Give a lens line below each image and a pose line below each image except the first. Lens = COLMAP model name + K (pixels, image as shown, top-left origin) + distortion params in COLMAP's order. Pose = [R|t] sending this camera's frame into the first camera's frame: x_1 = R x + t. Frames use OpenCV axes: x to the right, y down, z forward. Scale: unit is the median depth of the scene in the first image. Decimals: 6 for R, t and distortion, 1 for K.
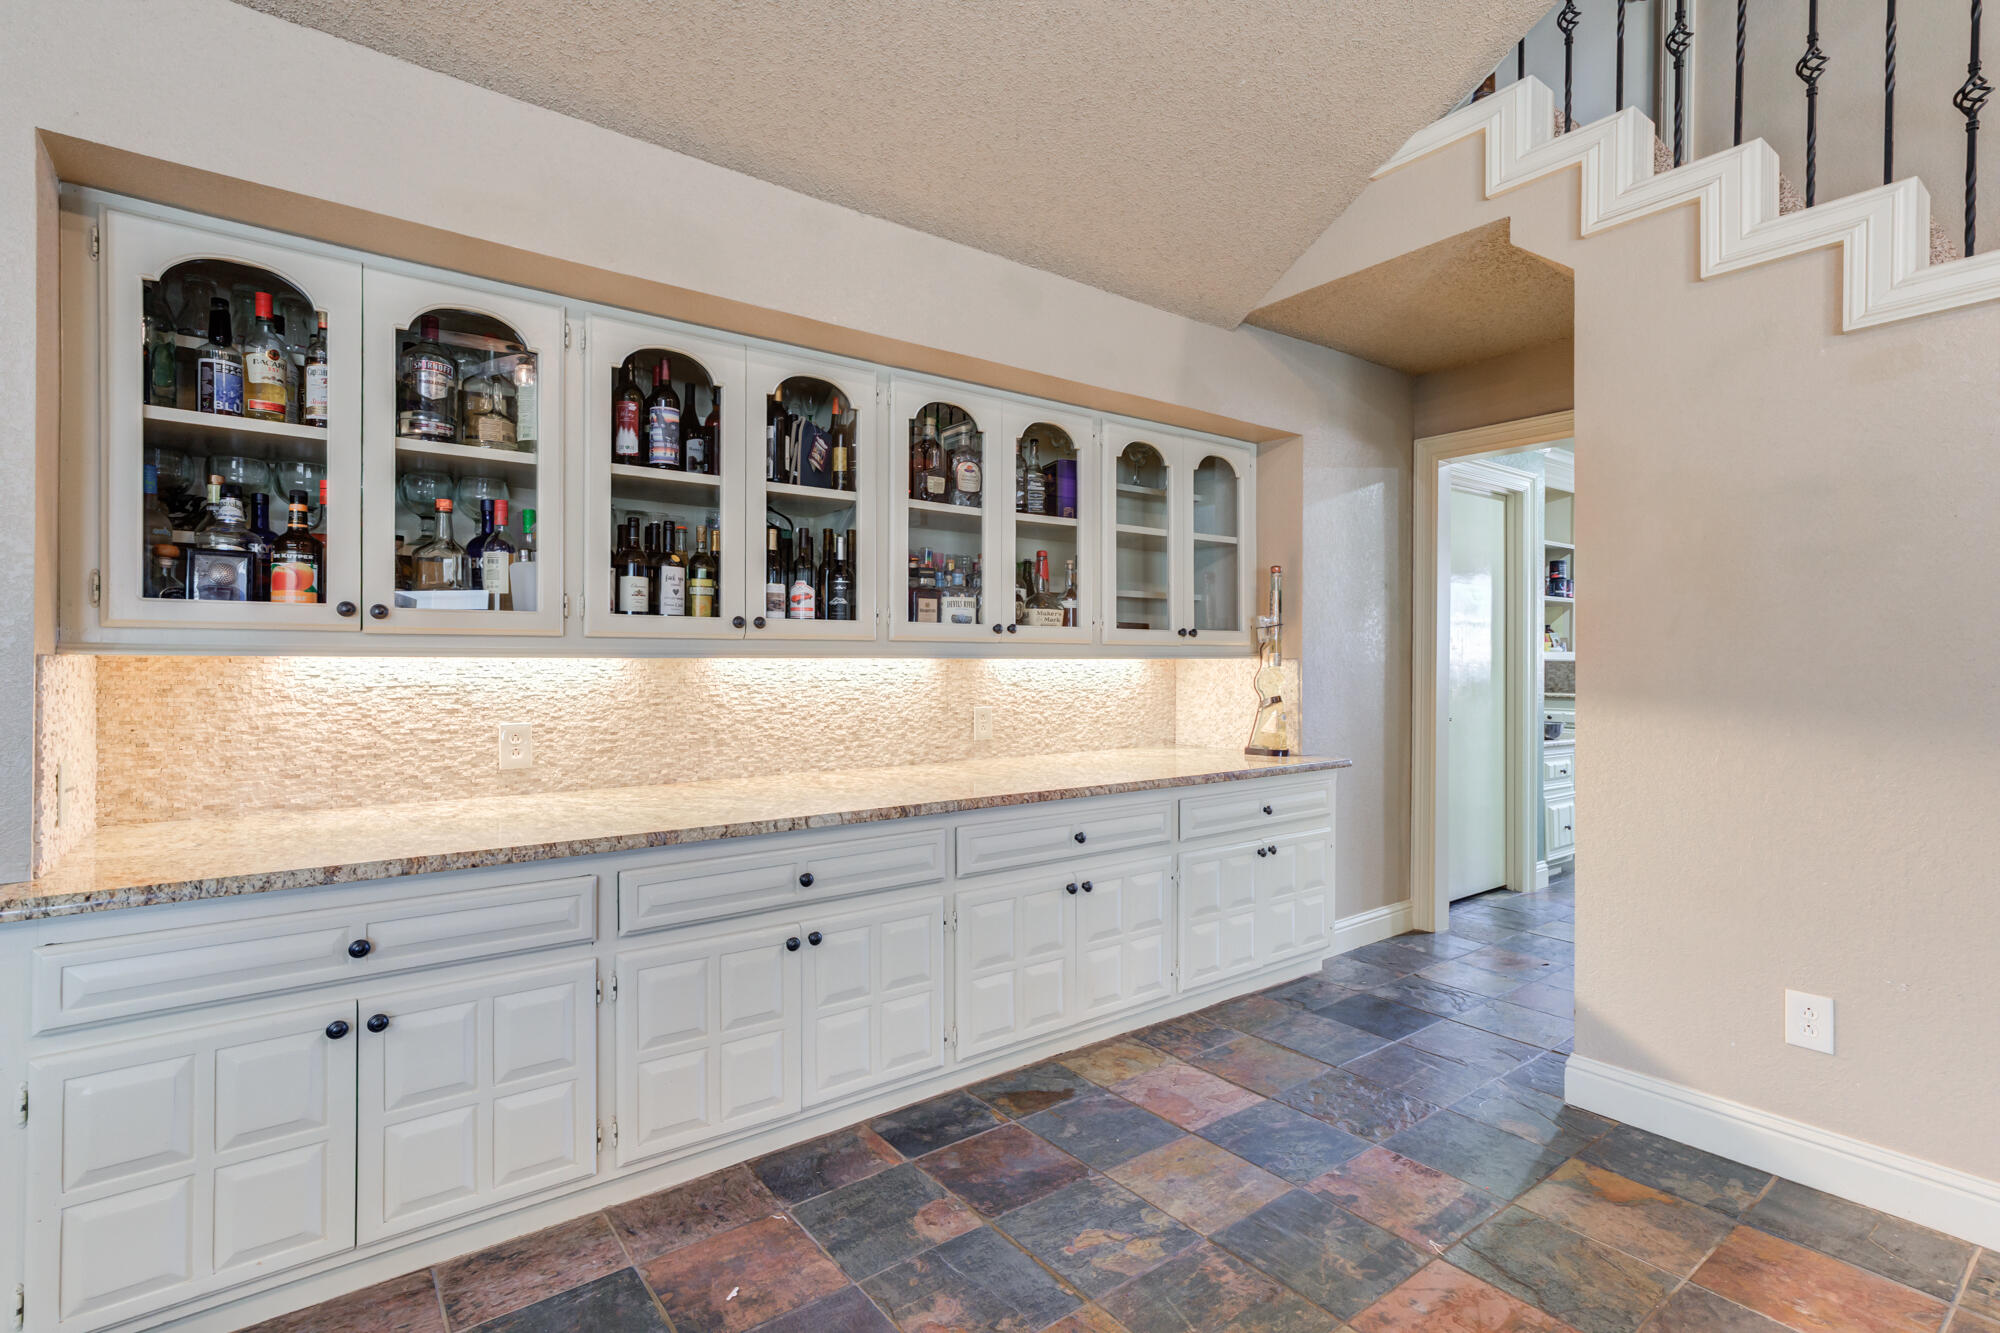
lens RADIAL K [[916.7, 0, 1000.0], [0, 916.7, 666.5], [0, 0, 1]] dist [0.000068, 0.007235]
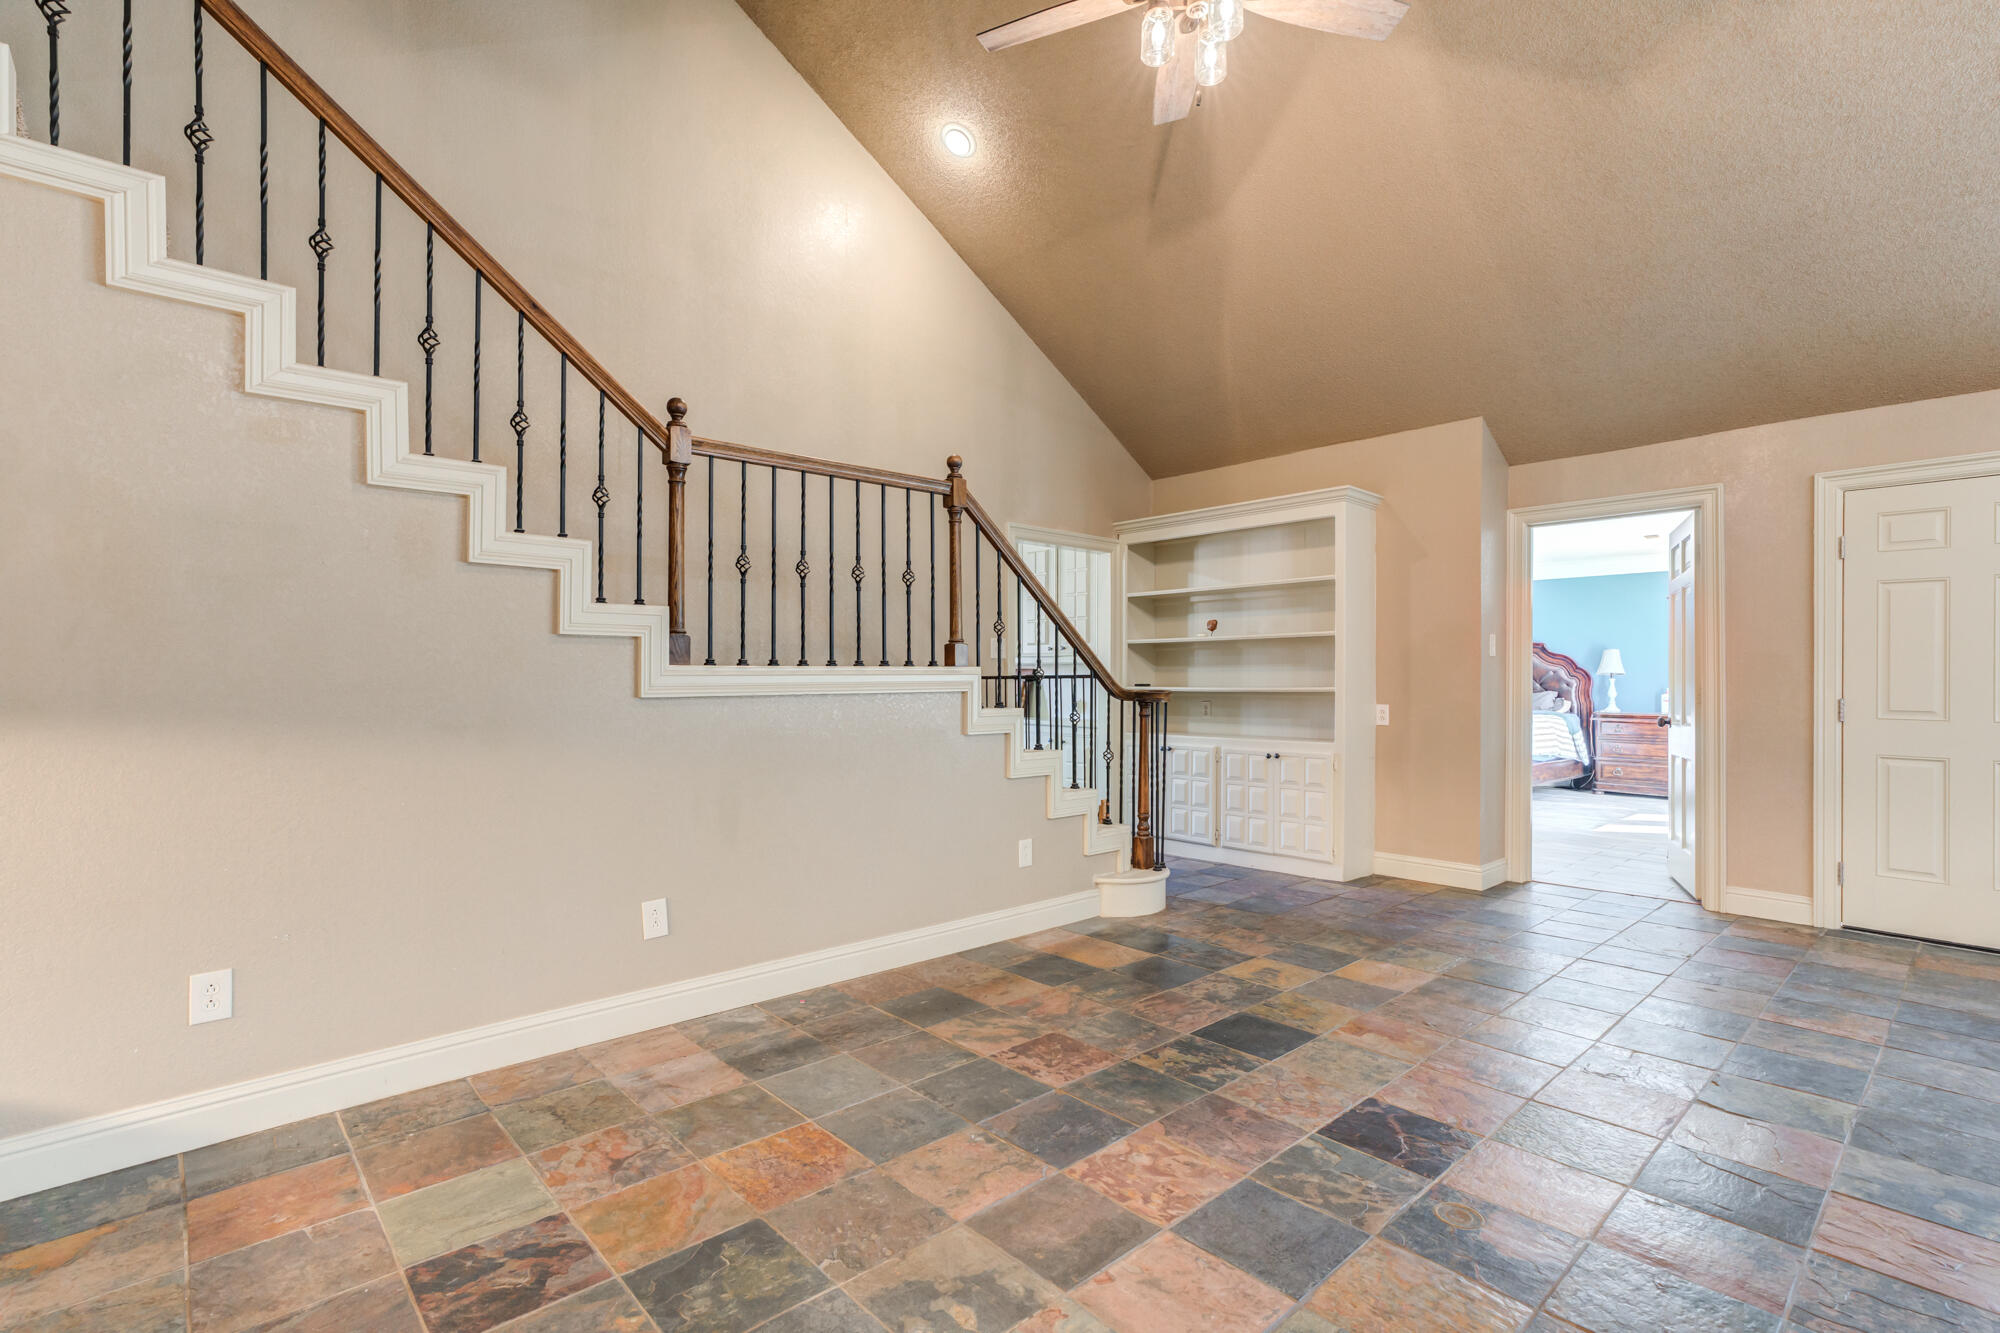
lens RADIAL K [[921.3, 0, 1013.4], [0, 921.3, 659.6], [0, 0, 1]] dist [-0.022237, 0.017480]
pose [[-0.078602, 0.016150, 0.996775, -0.327762], [-0.001526, 0.999866, -0.016320, -0.006809], [-0.996905, -0.002804, -0.078567, 0.128026]]
